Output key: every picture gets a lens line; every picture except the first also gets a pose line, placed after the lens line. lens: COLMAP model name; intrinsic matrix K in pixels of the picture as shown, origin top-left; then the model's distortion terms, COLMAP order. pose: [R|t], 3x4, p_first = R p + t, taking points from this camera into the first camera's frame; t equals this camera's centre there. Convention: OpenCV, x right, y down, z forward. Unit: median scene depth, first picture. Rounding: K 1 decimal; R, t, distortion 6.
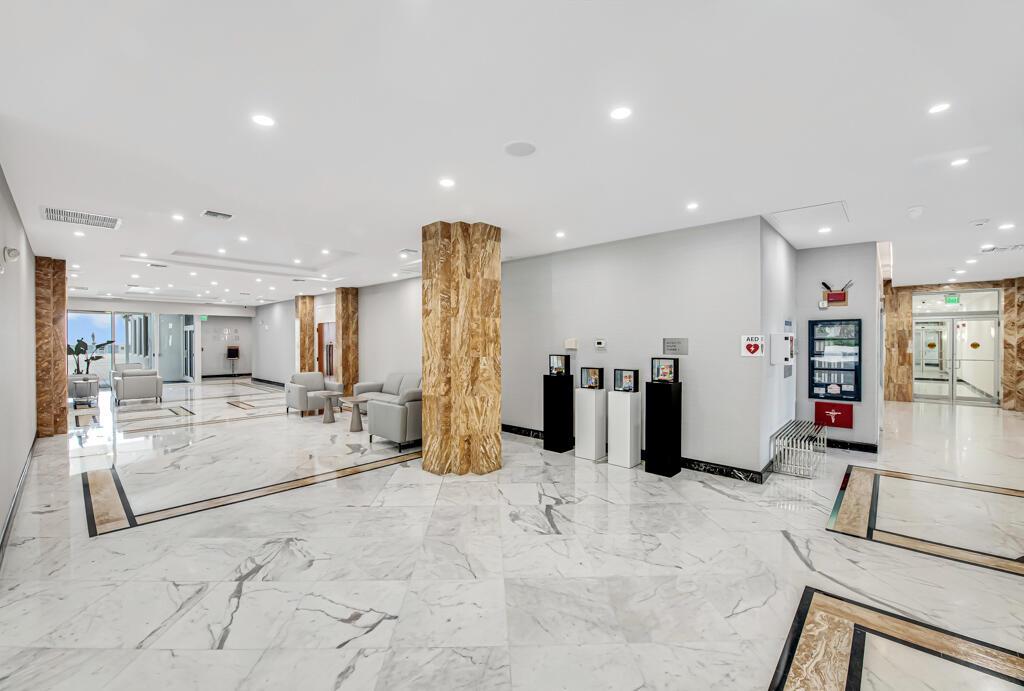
lens RADIAL K [[418.4, 0, 508.8], [0, 418.4, 344.3], [0, 0, 1]] dist [-0.000292, -0.000068]
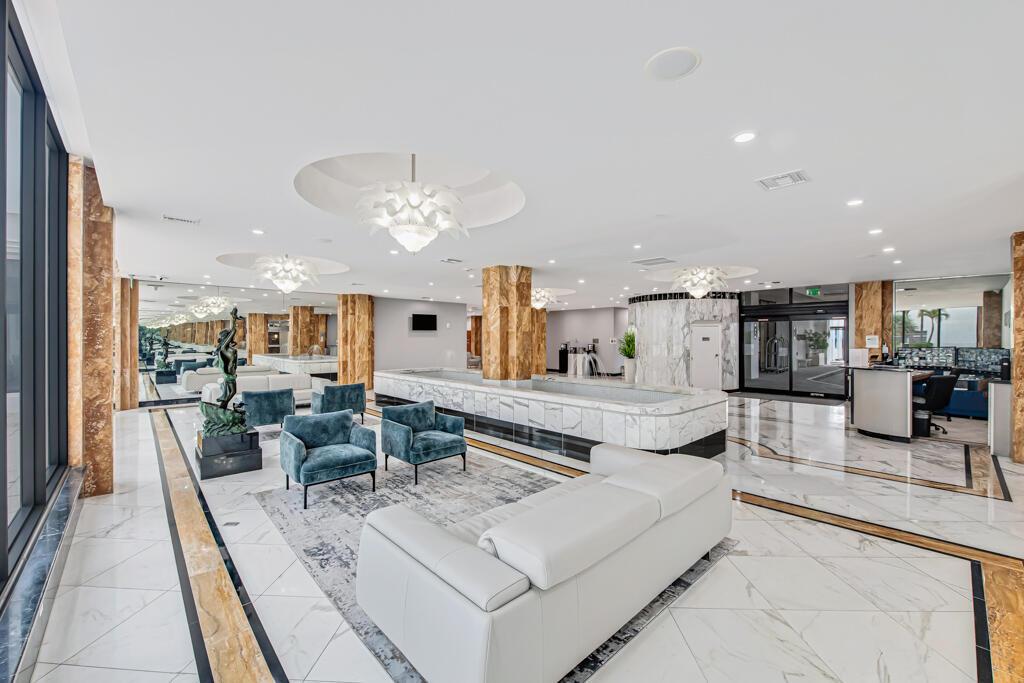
lens RADIAL K [[407.6, 0, 512.1], [0, 407.6, 341.9], [0, 0, 1]] dist [-0.000236, -0.000001]
pose [[0.996461, 0.000822, -0.084054, -0.012707], [-0.000928, 0.999999, -0.001224, 0.015894], [0.084053, 0.001298, 0.996460, -2.206044]]
